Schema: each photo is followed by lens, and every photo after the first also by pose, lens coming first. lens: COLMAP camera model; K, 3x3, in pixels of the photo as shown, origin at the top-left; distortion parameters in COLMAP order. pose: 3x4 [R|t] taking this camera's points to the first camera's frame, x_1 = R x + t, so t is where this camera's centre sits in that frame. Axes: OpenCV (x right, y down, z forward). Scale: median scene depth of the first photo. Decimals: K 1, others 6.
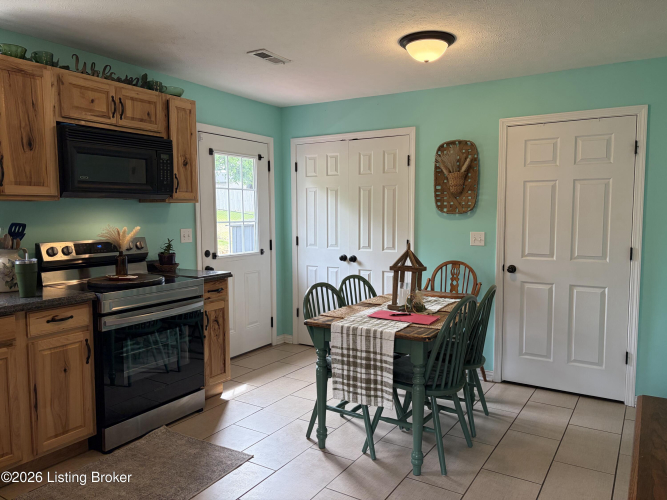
lens RADIAL K [[512.0, 0, 332.2], [0, 512.0, 248.7], [0, 0, 1]] dist [0.052039, -0.004011]
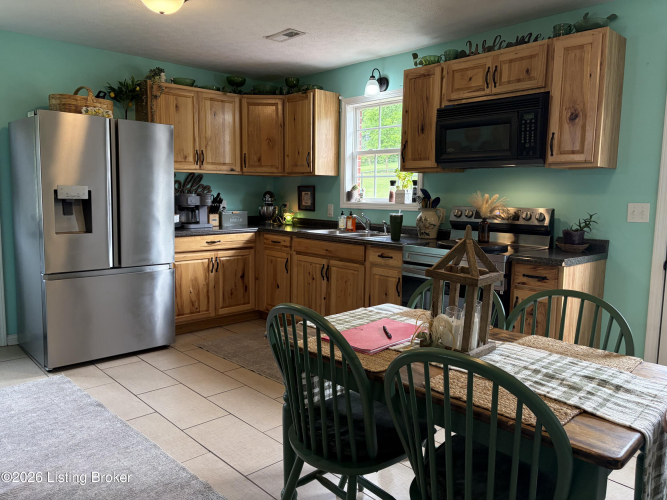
lens RADIAL K [[512.0, 0, 332.3], [0, 512.0, 251.9], [0, 0, 1]] dist [0.052039, -0.004011]
pose [[-0.253863, 0.114732, -0.960411, 0.687555], [-0.084391, 0.986526, 0.140159, -0.047777], [0.963552, 0.116631, -0.240760, 0.984924]]
